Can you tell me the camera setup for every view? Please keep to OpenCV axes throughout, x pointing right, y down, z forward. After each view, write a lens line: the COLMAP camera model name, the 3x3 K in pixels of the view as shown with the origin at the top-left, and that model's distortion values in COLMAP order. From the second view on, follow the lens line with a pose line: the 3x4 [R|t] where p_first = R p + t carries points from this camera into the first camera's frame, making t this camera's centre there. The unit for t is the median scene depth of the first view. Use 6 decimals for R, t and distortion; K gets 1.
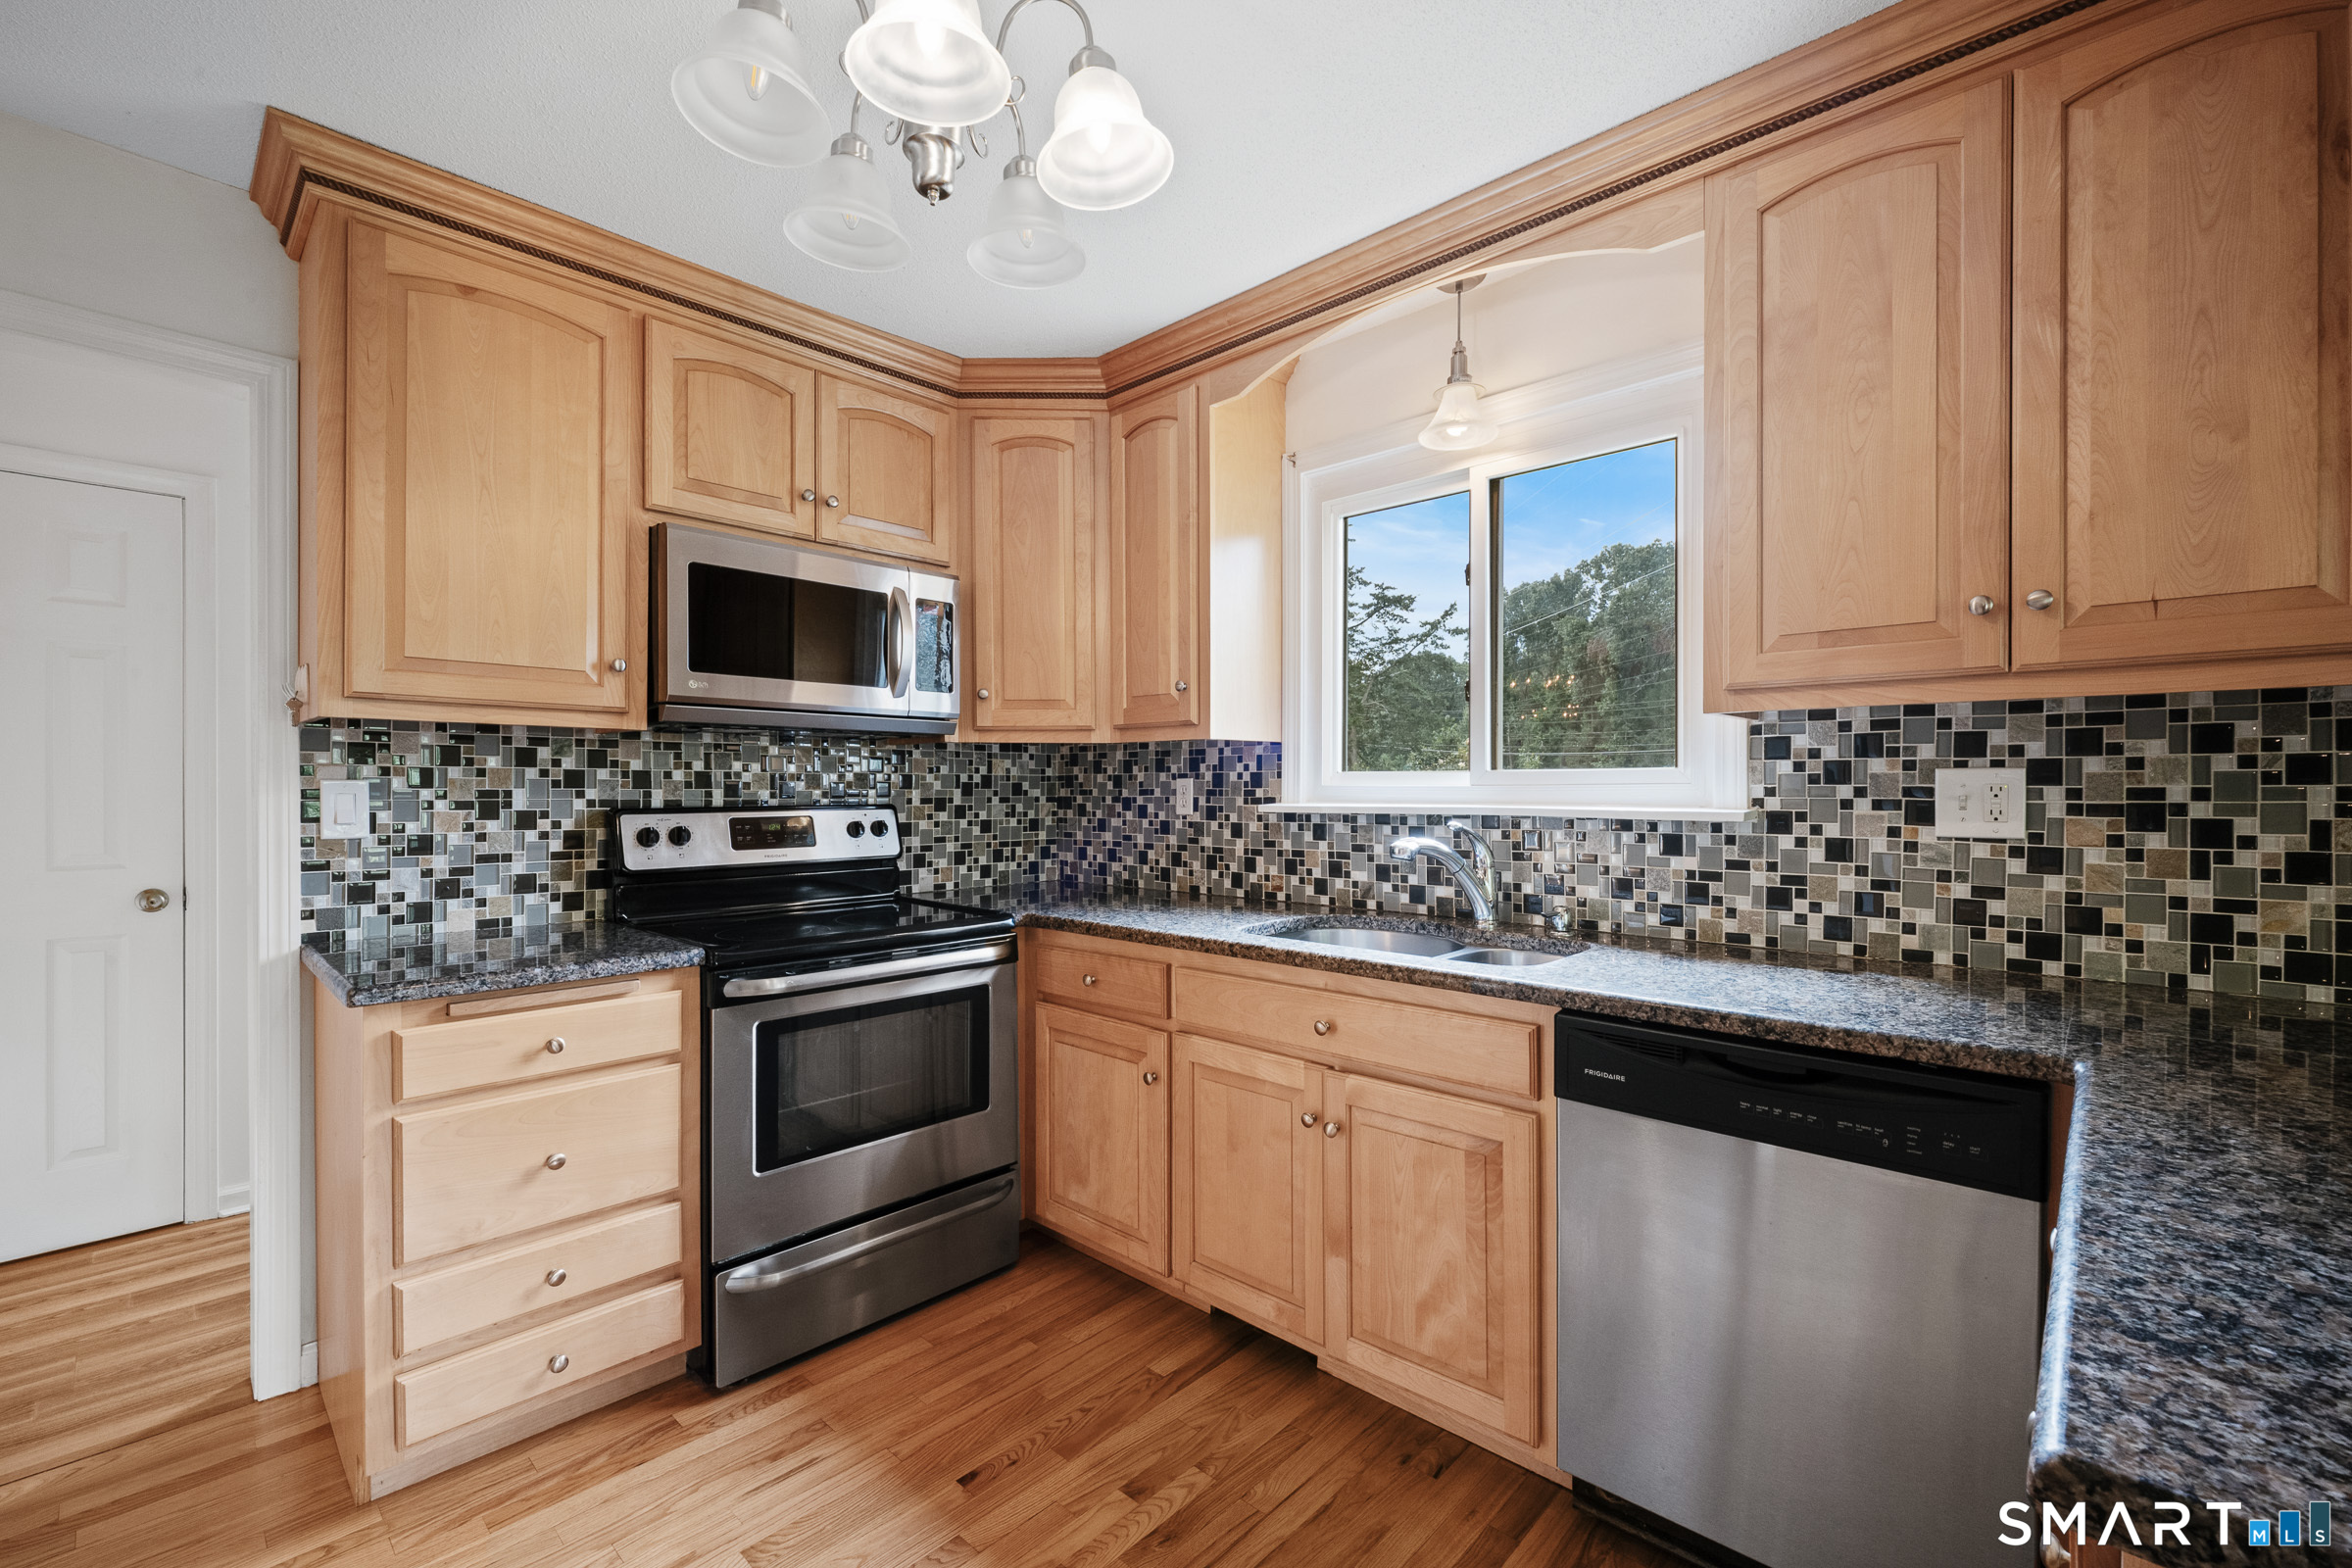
lens RADIAL K [[971.4, 0, 1181.8], [0, 971.4, 786.9], [0, 0, 1]] dist [0.000885, -0.007264]
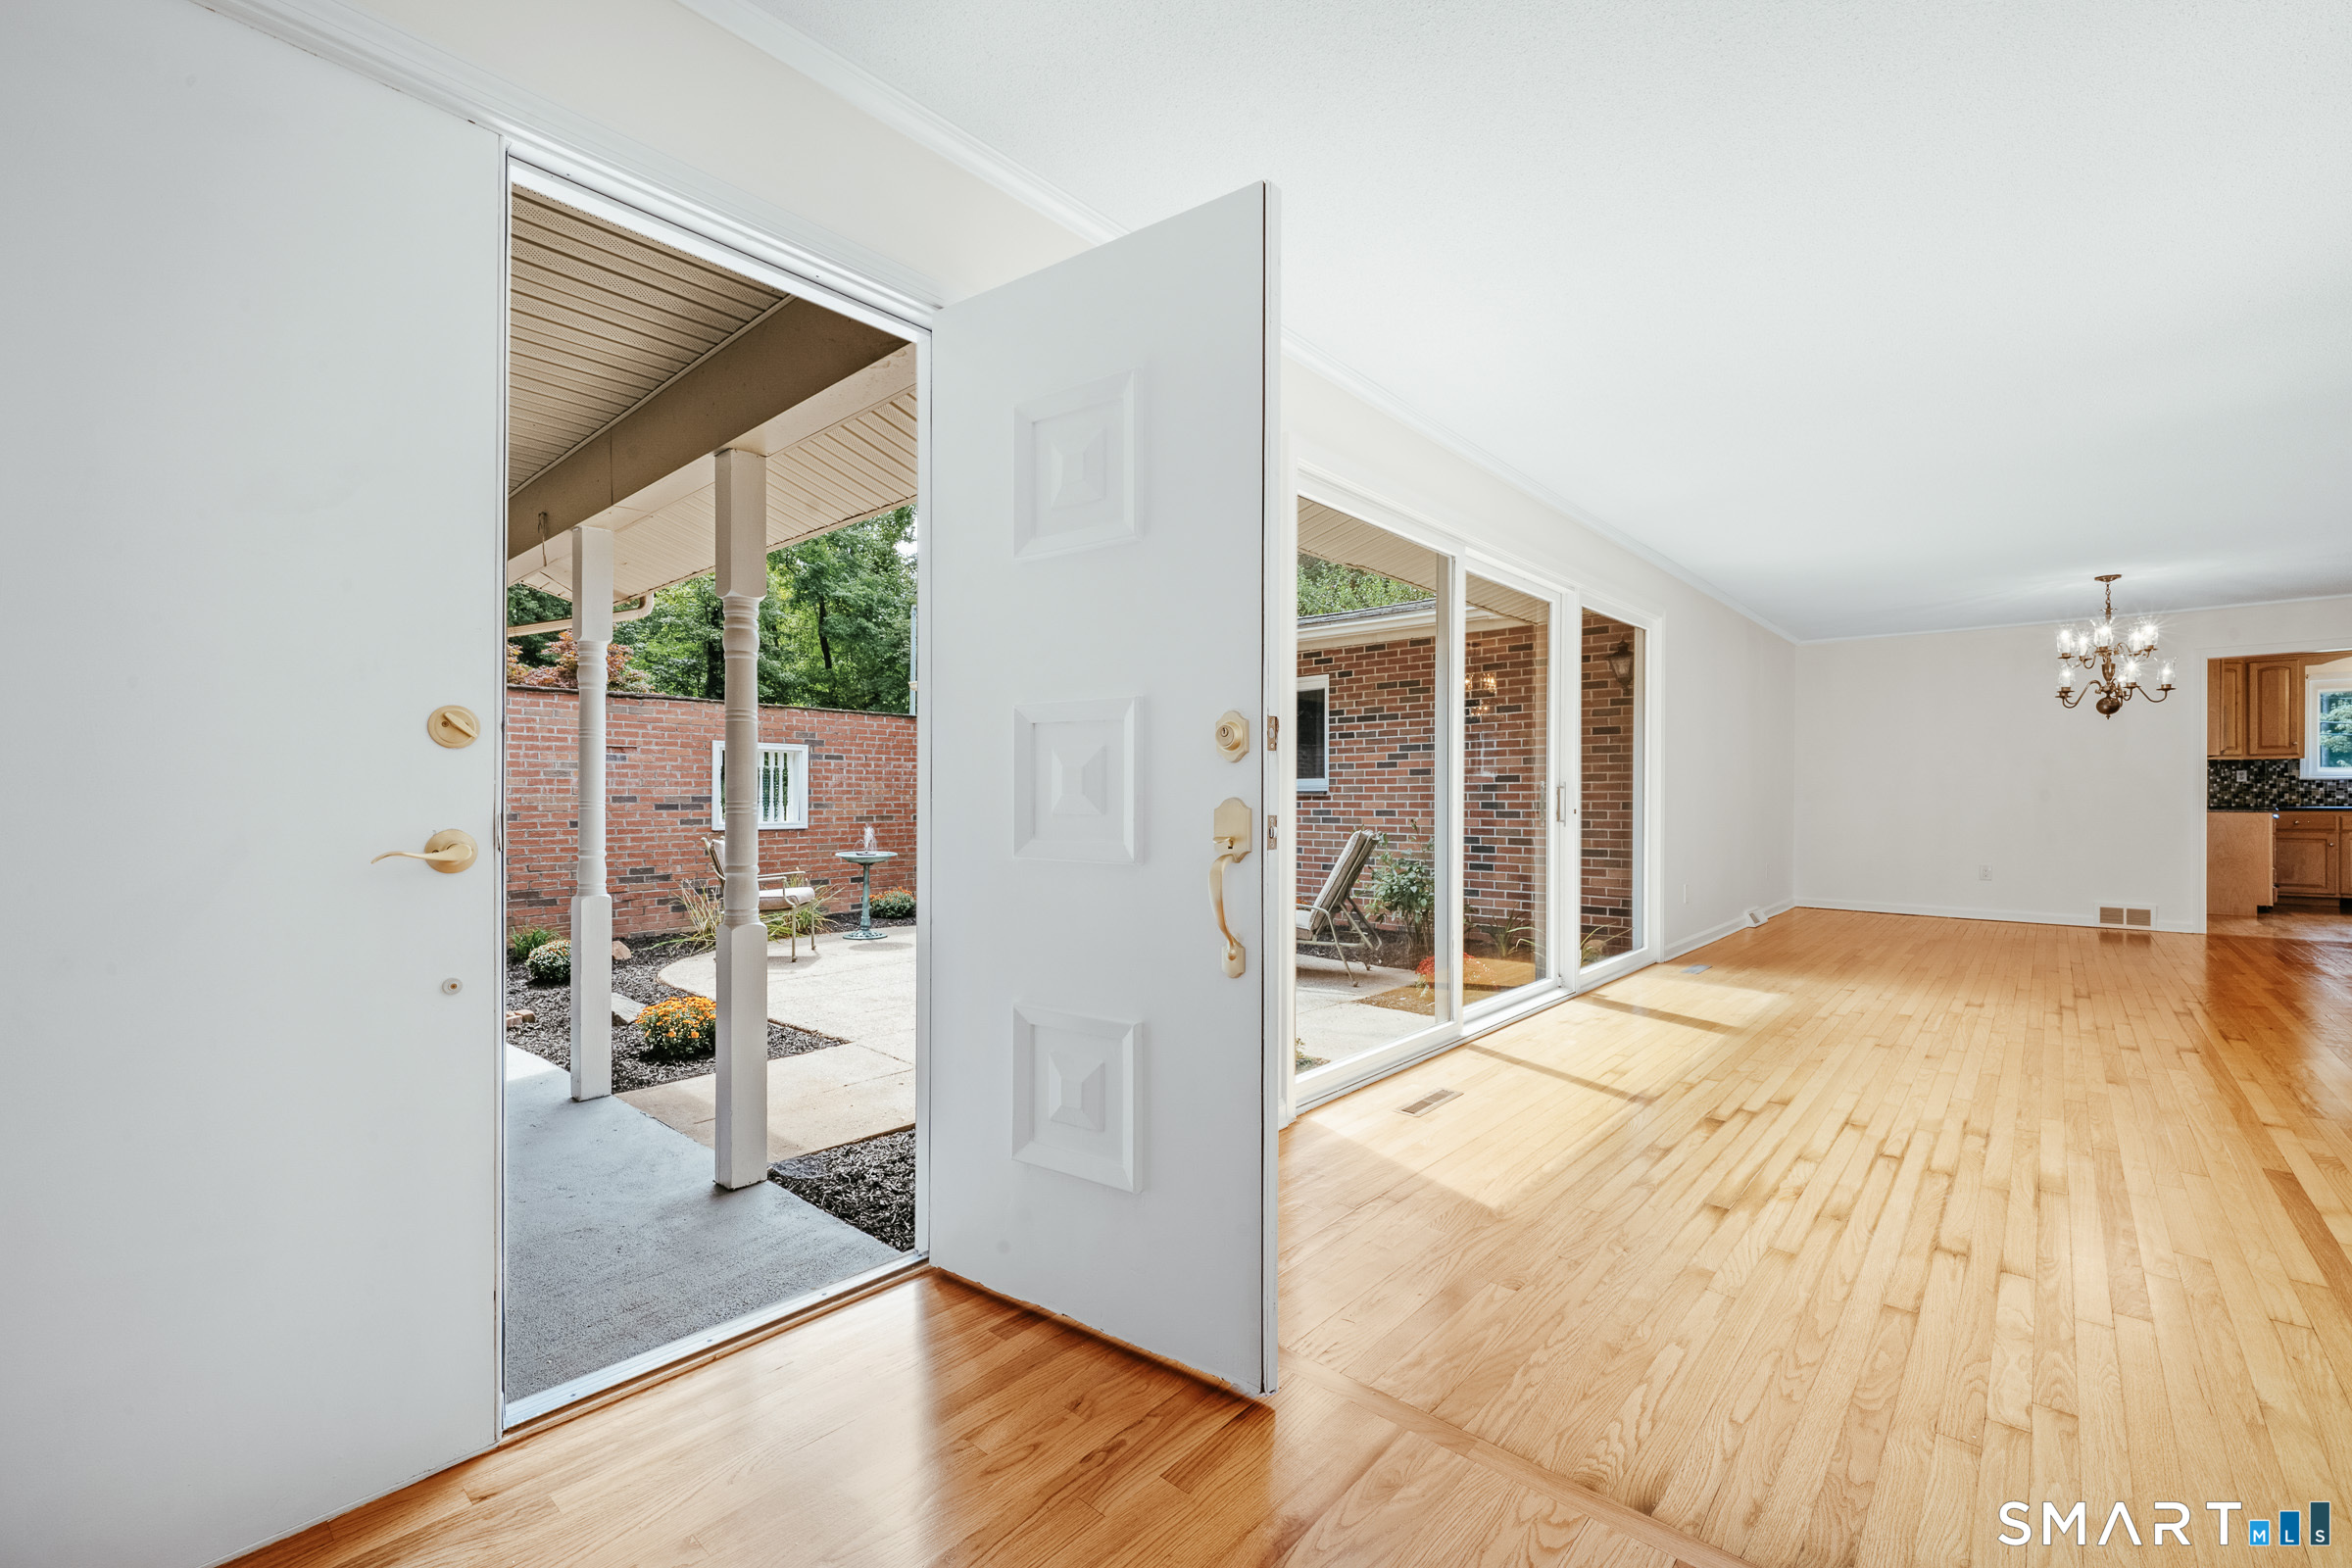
lens RADIAL K [[986.9, 0, 1176.0], [0, 986.9, 784.0], [0, 0, 1]] dist [-0.001014, 0.000048]
pose [[0.999540, 0.003297, 0.030133, -3.855660], [-0.003025, 0.999954, -0.009089, 0.082058], [-0.030162, 0.008993, 0.999505, -2.287103]]
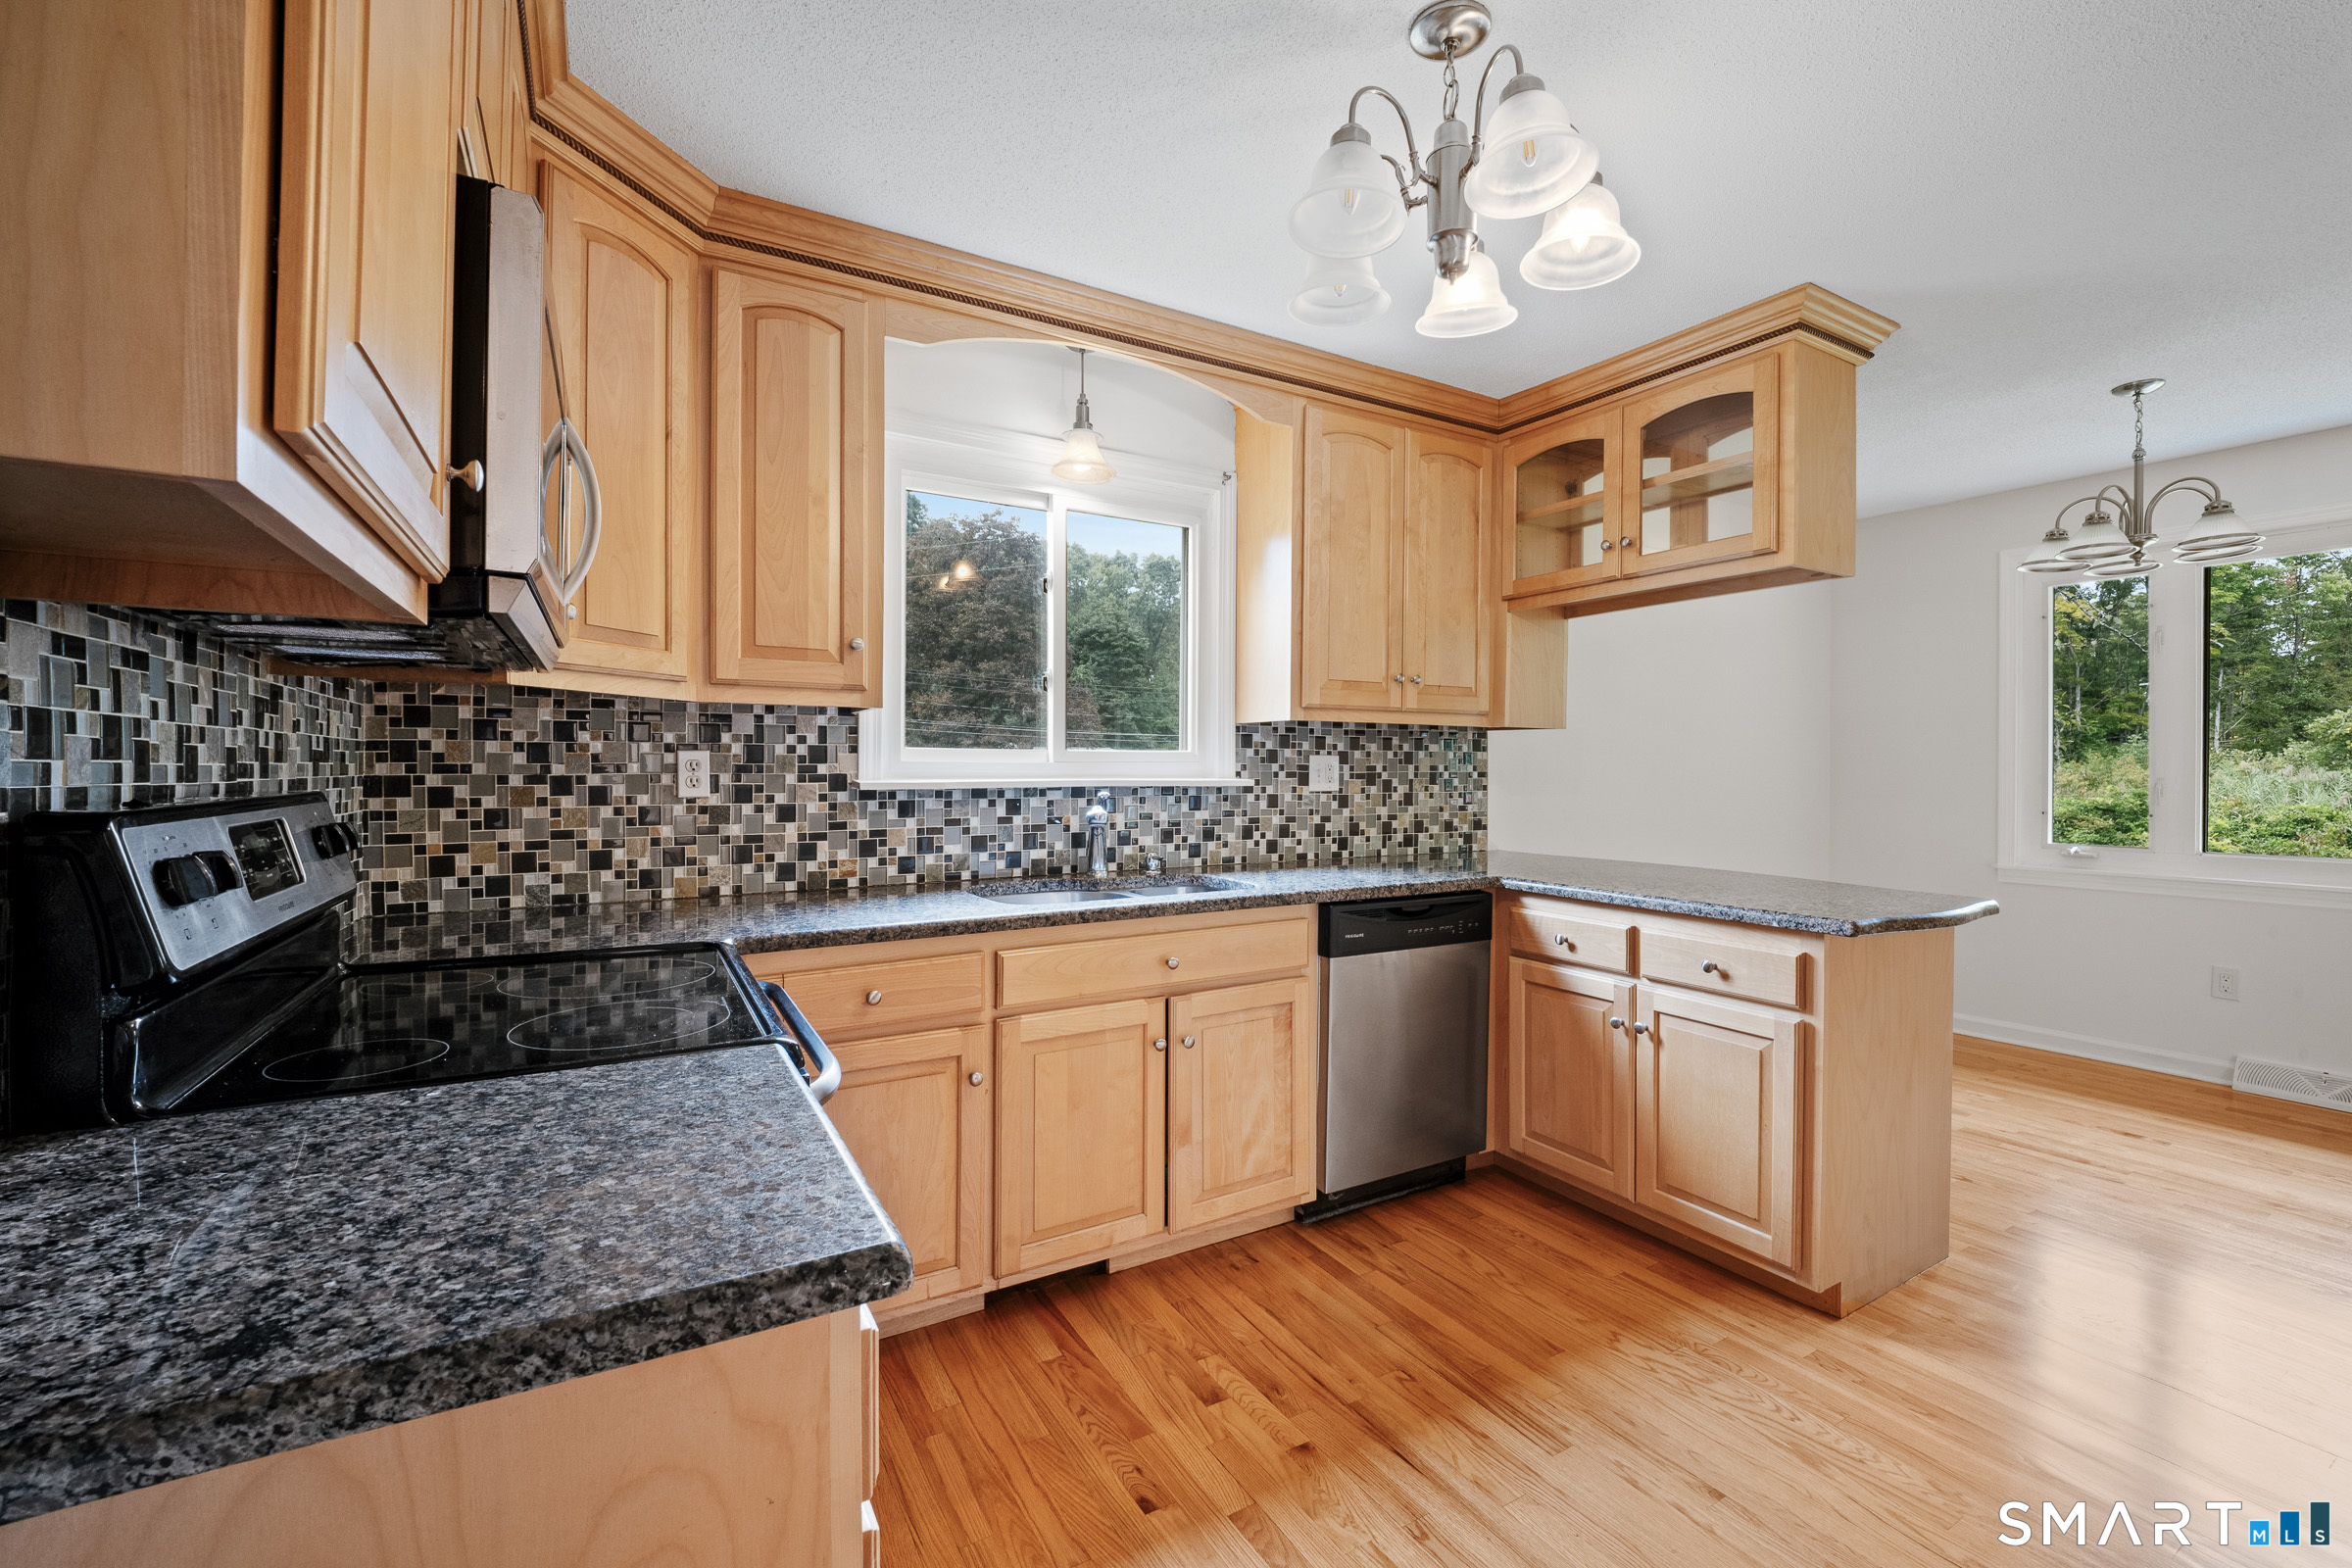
lens RADIAL K [[973.0, 0, 1179.4], [0, 973.0, 772.6], [0, 0, 1]] dist [-0.000653, -0.000276]
pose [[0.282508, -0.004495, 0.959254, -0.676400], [-0.004053, 0.999975, 0.005880, 0.003012], [-0.959256, -0.005549, 0.282482, 0.438932]]
